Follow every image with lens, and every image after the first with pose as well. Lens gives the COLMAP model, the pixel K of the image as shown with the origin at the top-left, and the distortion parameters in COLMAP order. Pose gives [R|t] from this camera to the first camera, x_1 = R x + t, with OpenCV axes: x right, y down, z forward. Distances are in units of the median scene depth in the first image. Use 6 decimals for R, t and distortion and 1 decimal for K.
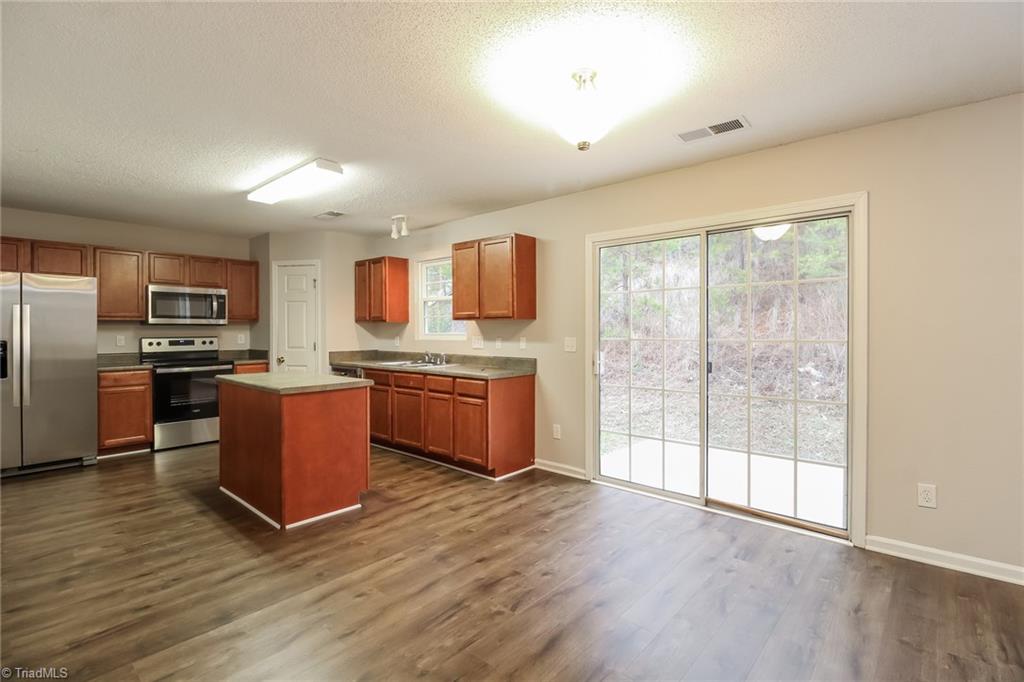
lens RADIAL K [[480.5, 0, 526.3], [0, 480.5, 331.1], [0, 0, 1]] dist [-0.005384, -0.001439]
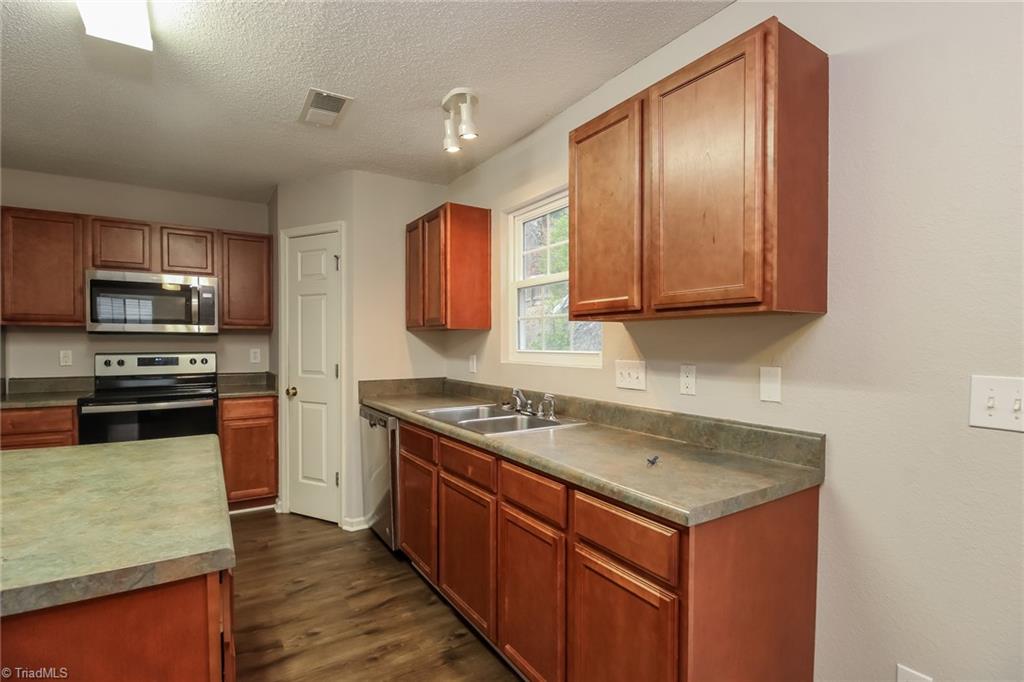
lens RADIAL K [[480.5, 0, 516.2], [0, 480.5, 347.8], [0, 0, 1]] dist [-0.005384, -0.001439]
pose [[0.960273, 0.007932, -0.278948, -0.073816], [-0.006273, 0.999957, 0.006839, -0.002032], [0.278991, -0.004817, 0.960282, 0.533469]]
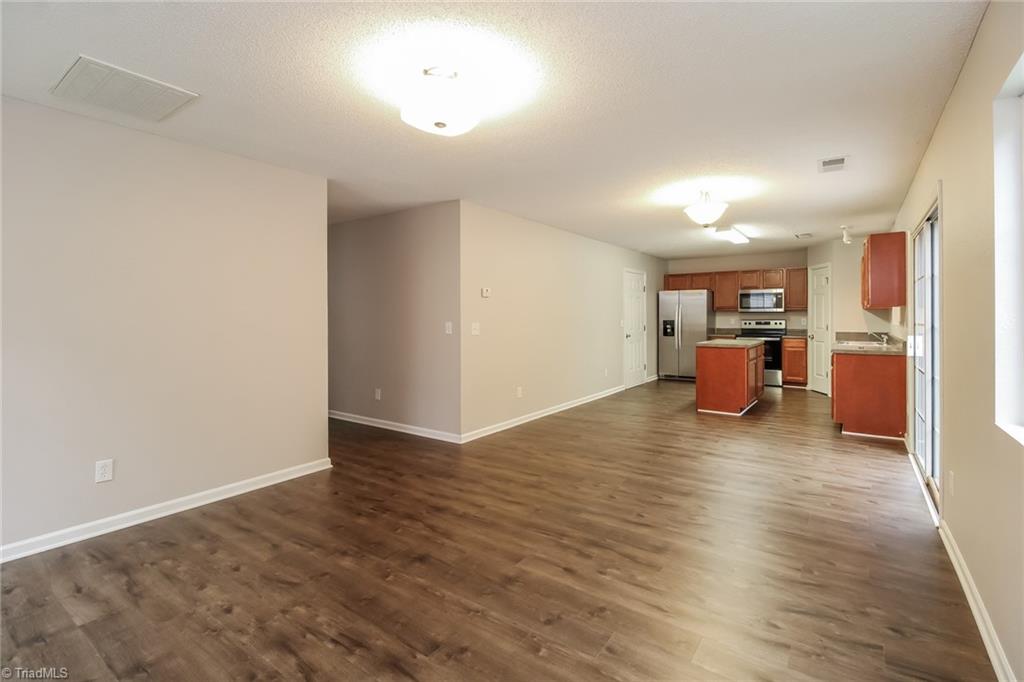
lens RADIAL K [[480.5, 0, 502.4], [0, 480.5, 318.0], [0, 0, 1]] dist [-0.005384, -0.001439]
pose [[0.073815, 0.005808, -0.997255, 0.876844], [0.000009, 0.999983, 0.005825, -0.003130], [0.997272, -0.000439, 0.073814, -0.002341]]
